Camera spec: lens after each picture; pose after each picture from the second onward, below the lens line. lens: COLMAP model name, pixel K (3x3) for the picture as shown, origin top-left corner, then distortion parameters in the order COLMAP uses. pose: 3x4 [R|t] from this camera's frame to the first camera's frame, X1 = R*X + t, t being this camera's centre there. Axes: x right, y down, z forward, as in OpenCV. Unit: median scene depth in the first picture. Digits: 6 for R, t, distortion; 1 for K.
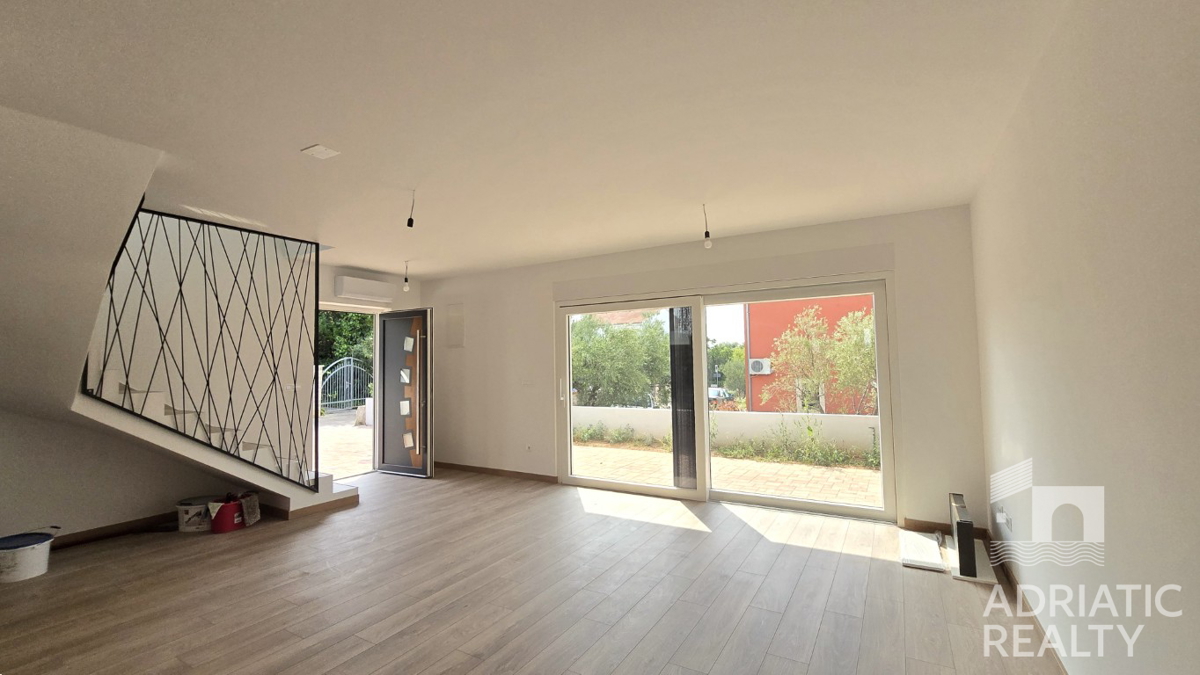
lens RADIAL K [[499.9, 0, 599.6], [0, 499.9, 335.7], [0, 0, 1]] dist [-0.001000, -0.000063]
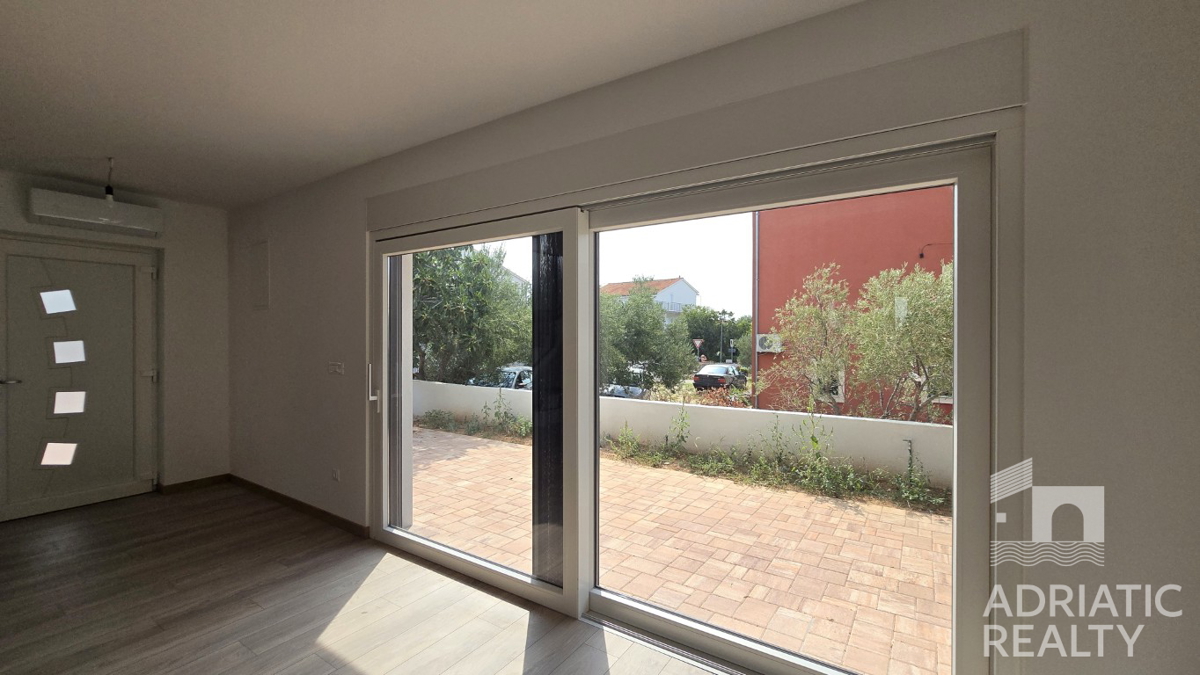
lens RADIAL K [[493.1, 0, 597.8], [0, 493.1, 335.2], [0, 0, 1]] dist [-0.003443, -0.000434]
pose [[0.998637, 0.020187, -0.048129, 0.214443], [-0.017441, 0.998233, 0.056811, 0.015416], [0.049191, -0.055894, 0.997224, 0.446088]]
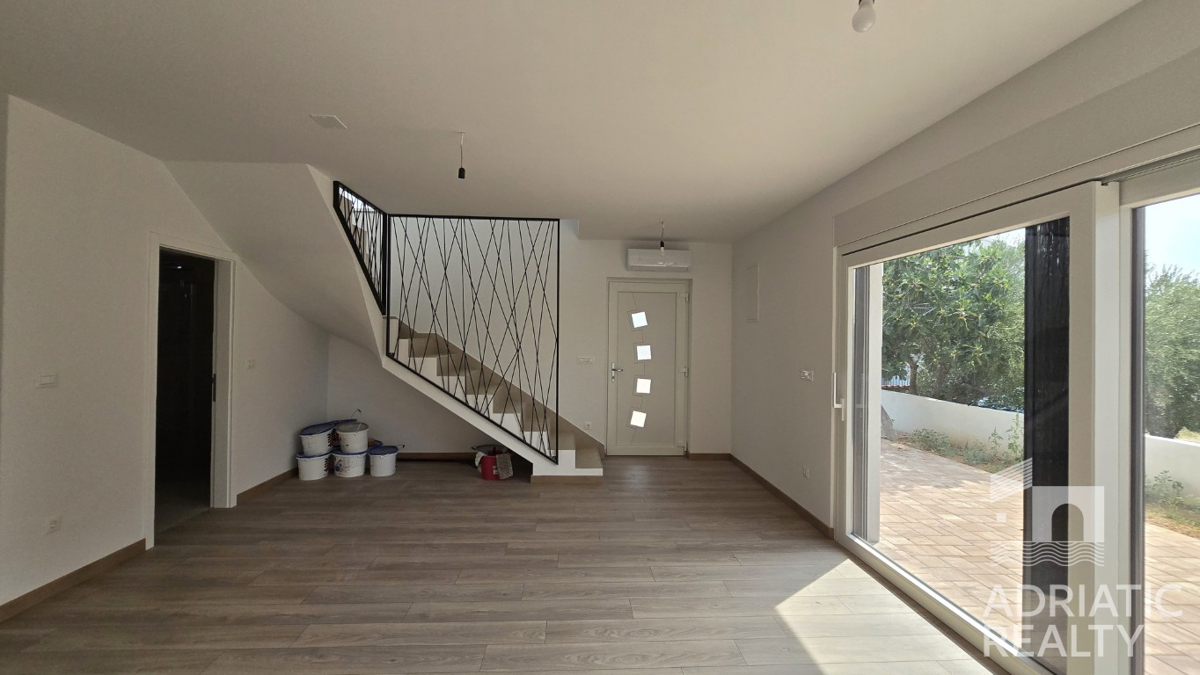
lens RADIAL K [[493.1, 0, 597.8], [0, 493.1, 335.2], [0, 0, 1]] dist [-0.003443, -0.000434]
pose [[0.556773, 0.021312, -0.830391, 0.260567], [0.020847, 0.998997, 0.039618, 0.009851], [0.830403, -0.039370, 0.555771, 0.429407]]
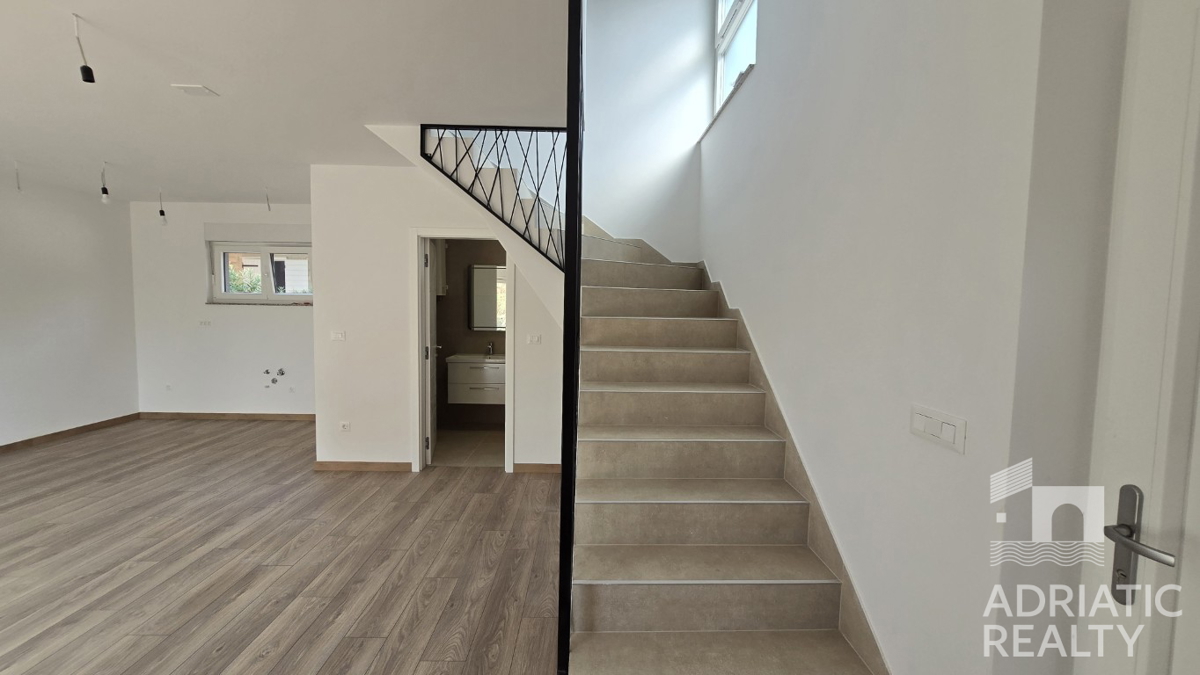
lens RADIAL K [[493.1, 0, 597.8], [0, 493.1, 335.2], [0, 0, 1]] dist [-0.003443, -0.000434]
pose [[-0.852305, 0.035637, -0.521829, -0.342882], [0.026178, 0.999332, 0.025491, 0.050374], [0.522389, 0.008066, -0.852669, 1.073081]]
